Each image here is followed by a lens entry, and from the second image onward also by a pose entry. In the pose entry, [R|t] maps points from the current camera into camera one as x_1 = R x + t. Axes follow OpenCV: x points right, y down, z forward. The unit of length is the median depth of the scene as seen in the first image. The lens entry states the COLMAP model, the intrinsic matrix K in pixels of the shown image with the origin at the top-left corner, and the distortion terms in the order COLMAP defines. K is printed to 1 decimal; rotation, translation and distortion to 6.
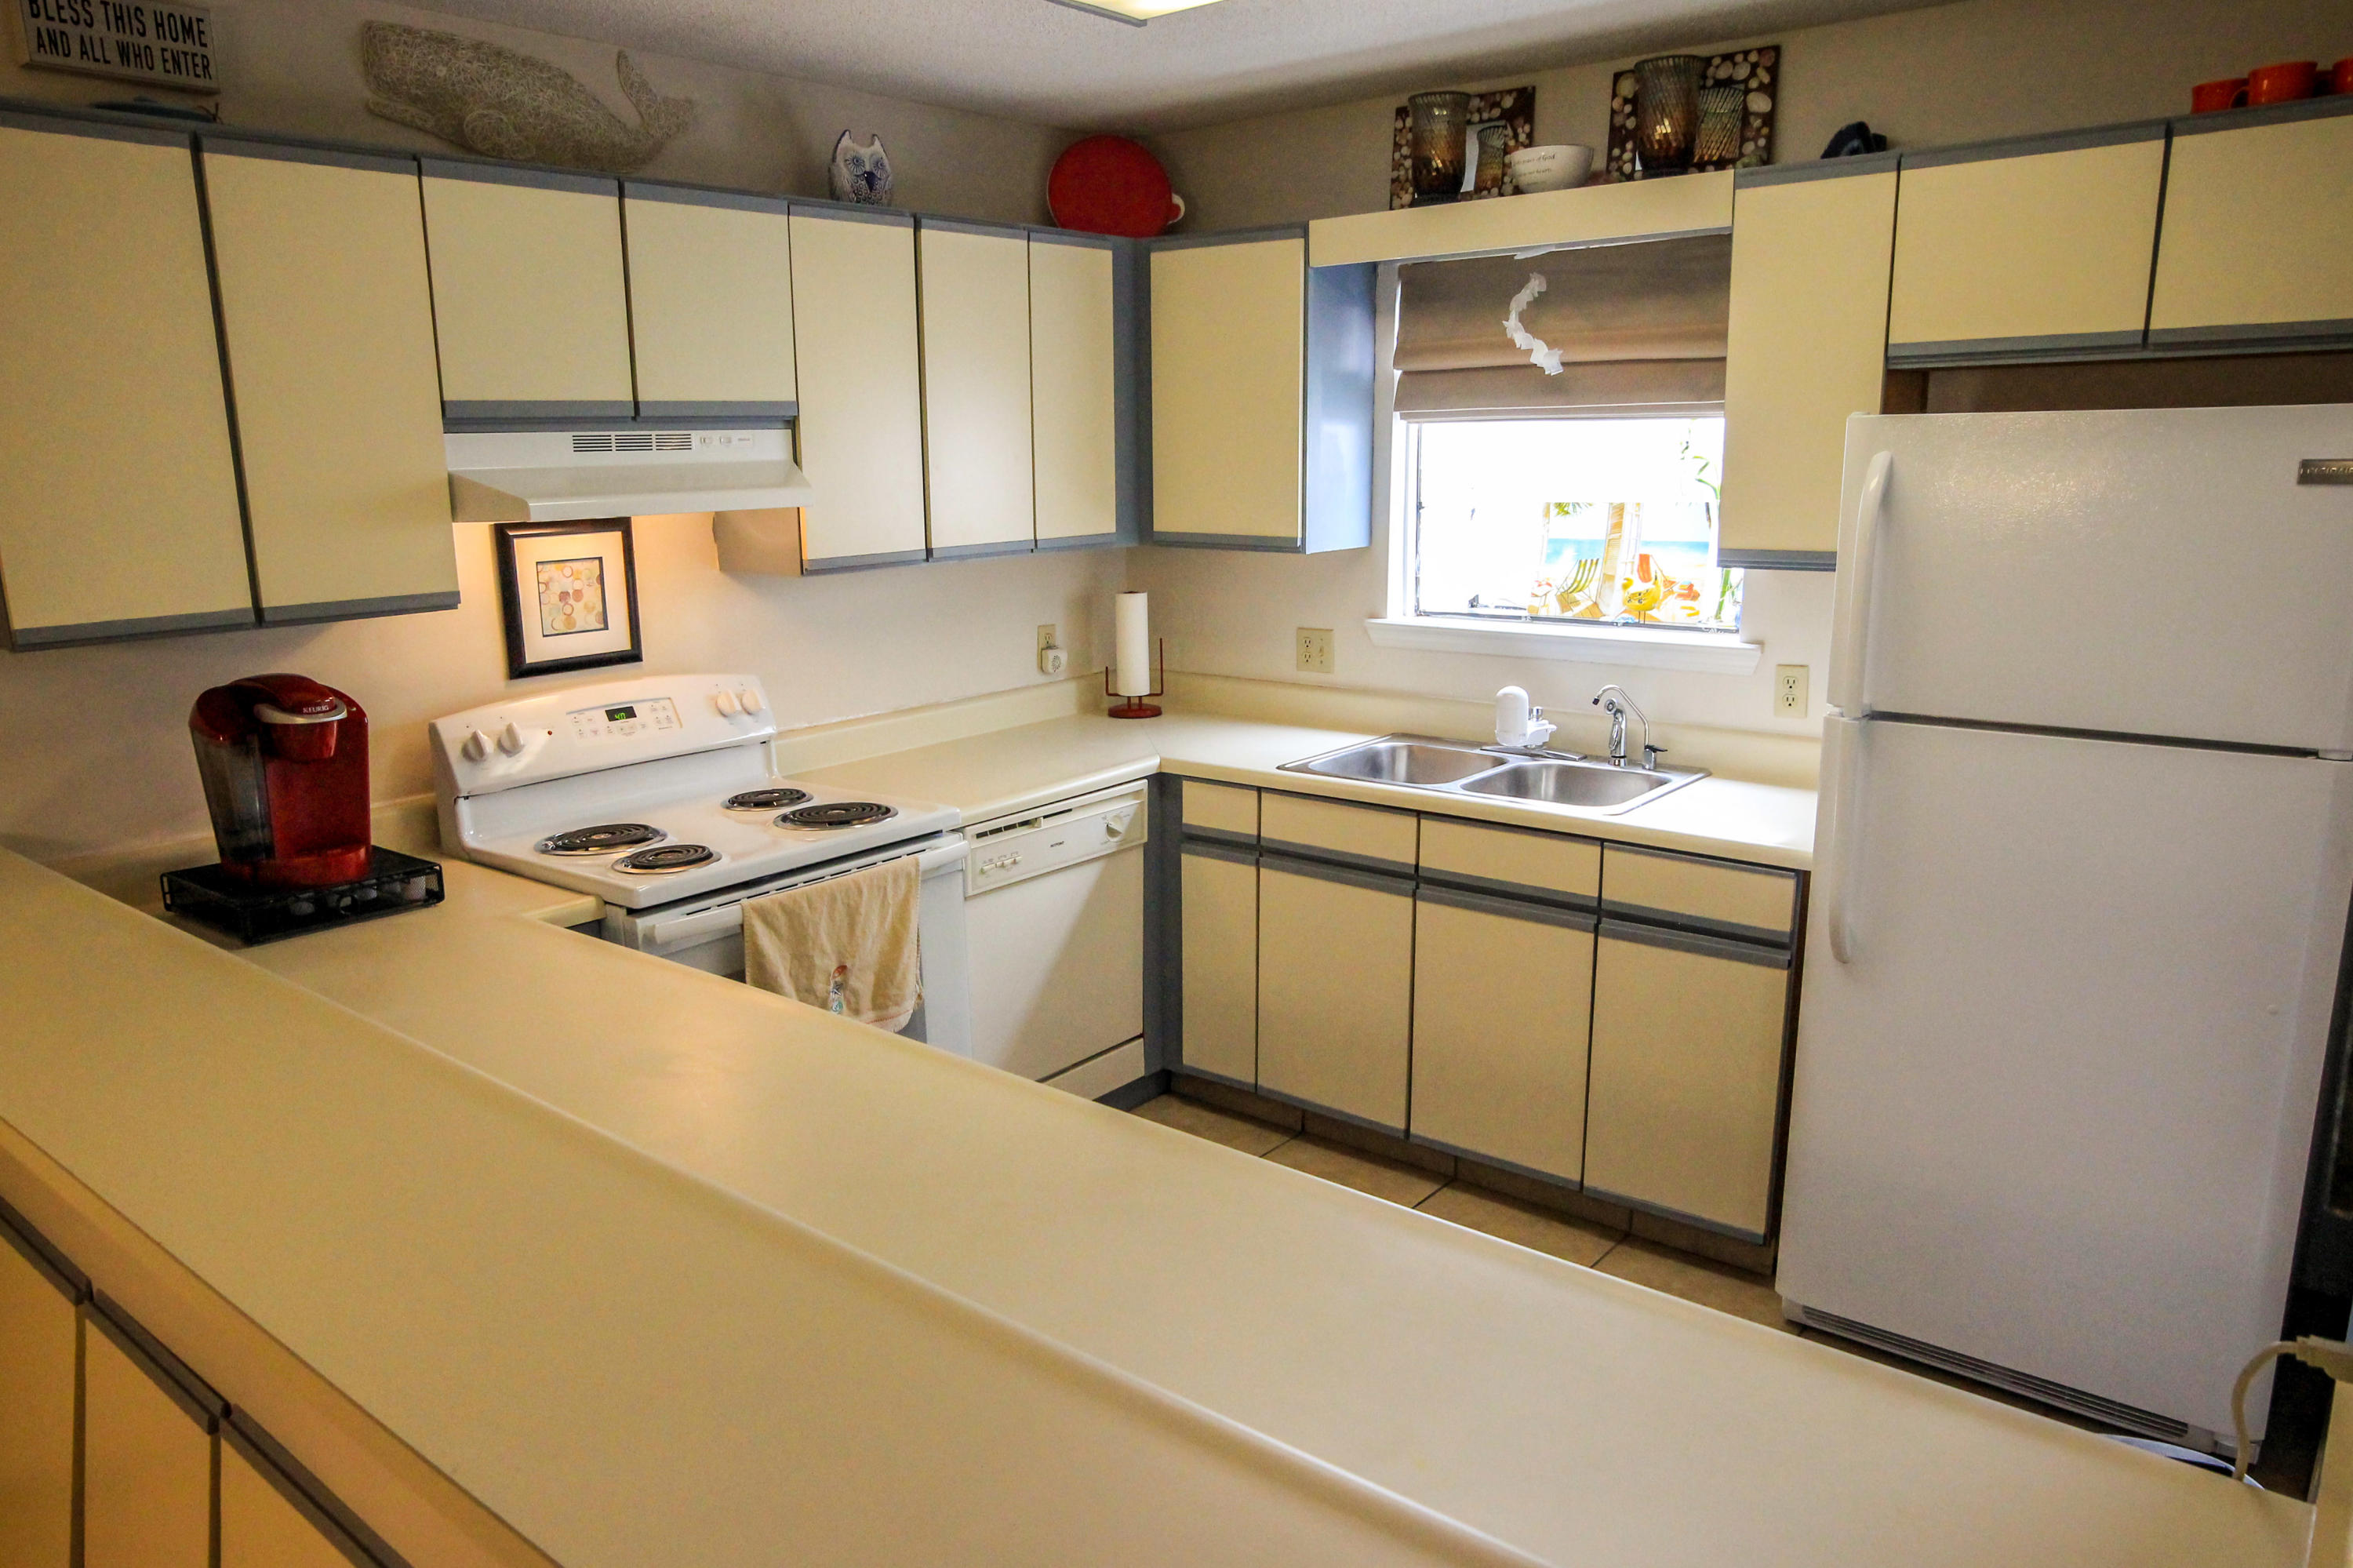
lens RADIAL K [[1616.1, 0, 1176.5], [0, 1616.1, 784.0], [0, 0, 1]] dist [-0.006939, -0.001525]
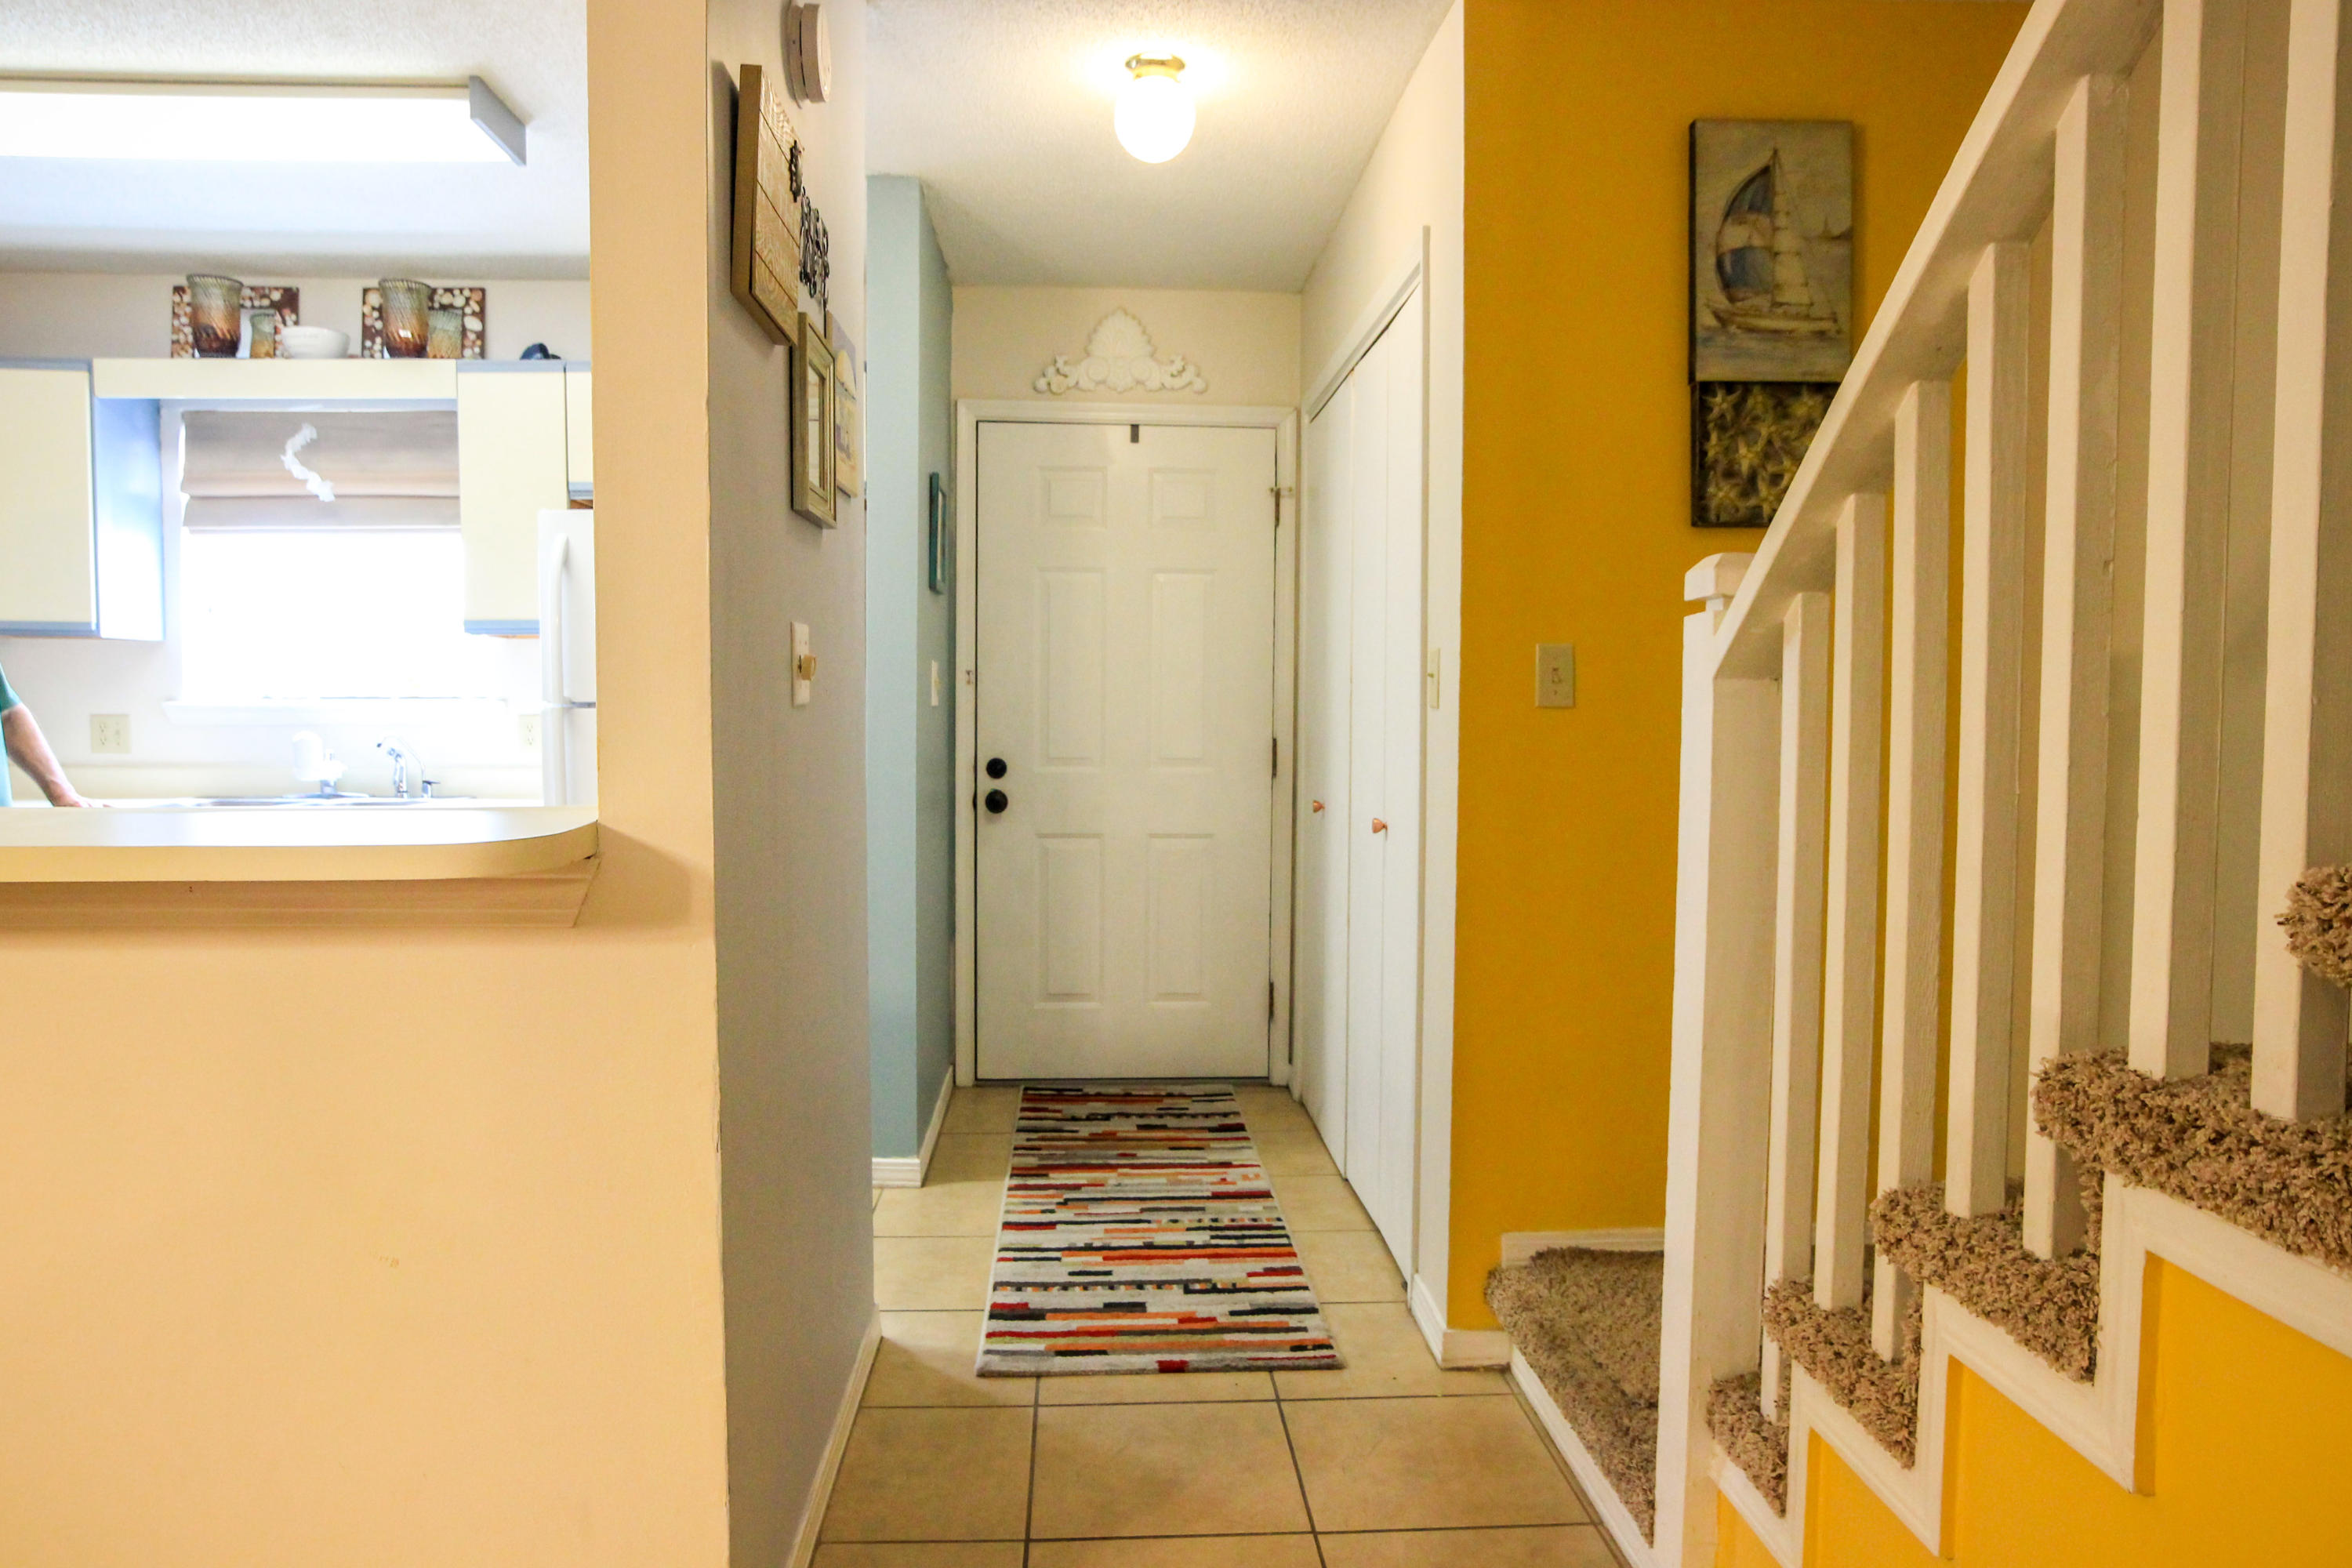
lens RADIAL K [[1512.8, 0, 1176.0], [0, 1512.8, 784.0], [0, 0, 1]] dist [-0.062495, 0.050481]
pose [[0.740843, -0.024488, 0.671232, -0.071920], [0.129713, 0.985739, -0.107203, 0.191670], [-0.659035, 0.166488, 0.733454, -0.298784]]
